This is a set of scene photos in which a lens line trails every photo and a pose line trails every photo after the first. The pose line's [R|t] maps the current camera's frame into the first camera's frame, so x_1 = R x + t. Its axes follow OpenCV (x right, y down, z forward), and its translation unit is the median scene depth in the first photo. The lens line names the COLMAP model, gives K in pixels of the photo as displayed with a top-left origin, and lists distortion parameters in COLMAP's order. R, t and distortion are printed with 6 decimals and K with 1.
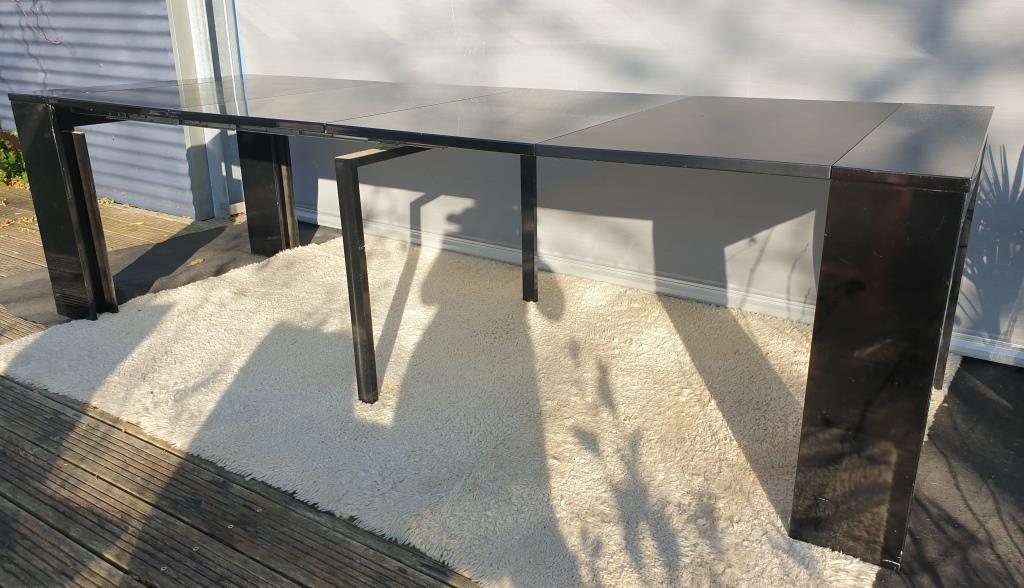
lens RADIAL K [[777.2, 0, 497.7], [0, 777.2, 279.2], [0, 0, 1]] dist [0.021383, -0.000811]
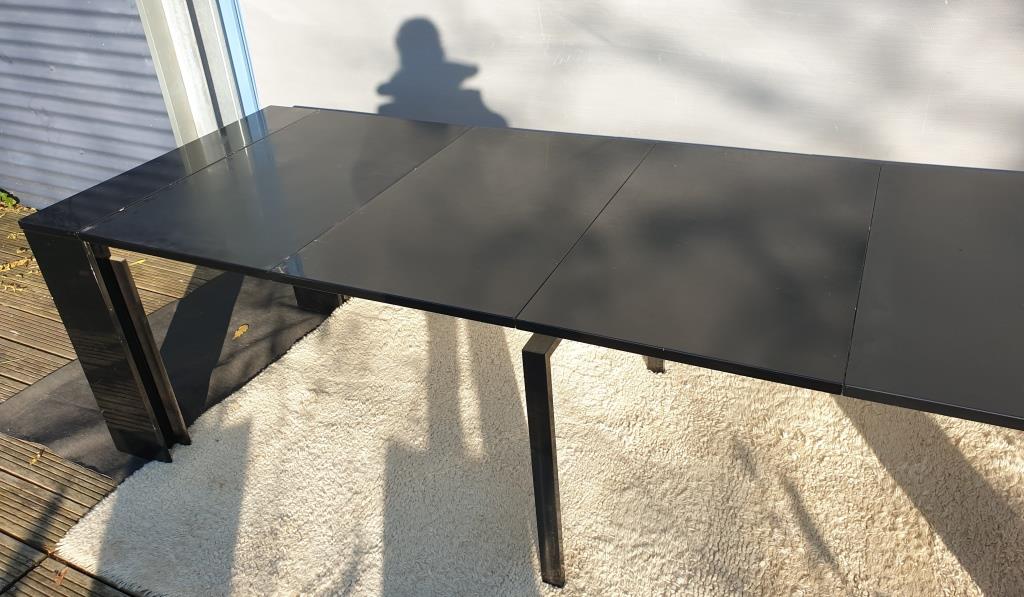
lens RADIAL K [[785.0, 0, 506.5], [0, 785.0, 304.8], [0, 0, 1]] dist [0.027648, -0.011508]
pose [[0.992066, -0.104302, 0.070186, -0.235890], [0.088238, 0.975355, 0.202228, -0.311374], [-0.089549, -0.194430, 0.976820, 0.195568]]
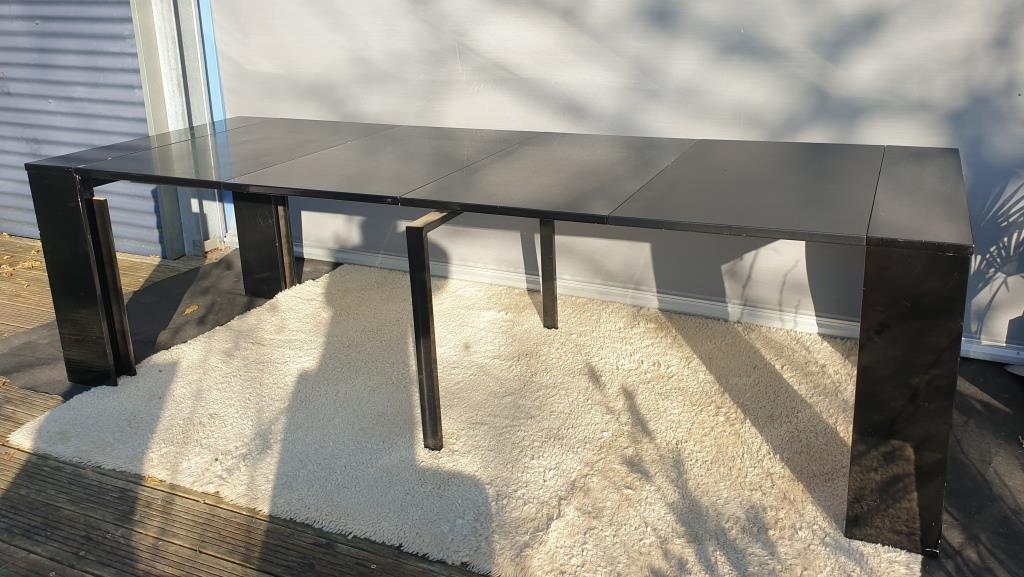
lens RADIAL K [[851.2, 0, 534.6], [0, 851.2, 208.9], [0, 0, 1]] dist [0.003575, 0.025199]
pose [[0.988394, -0.057154, 0.140748, -0.166501], [0.066915, 0.995598, -0.065621, -0.075479], [-0.136378, 0.074278, 0.987868, -0.166528]]
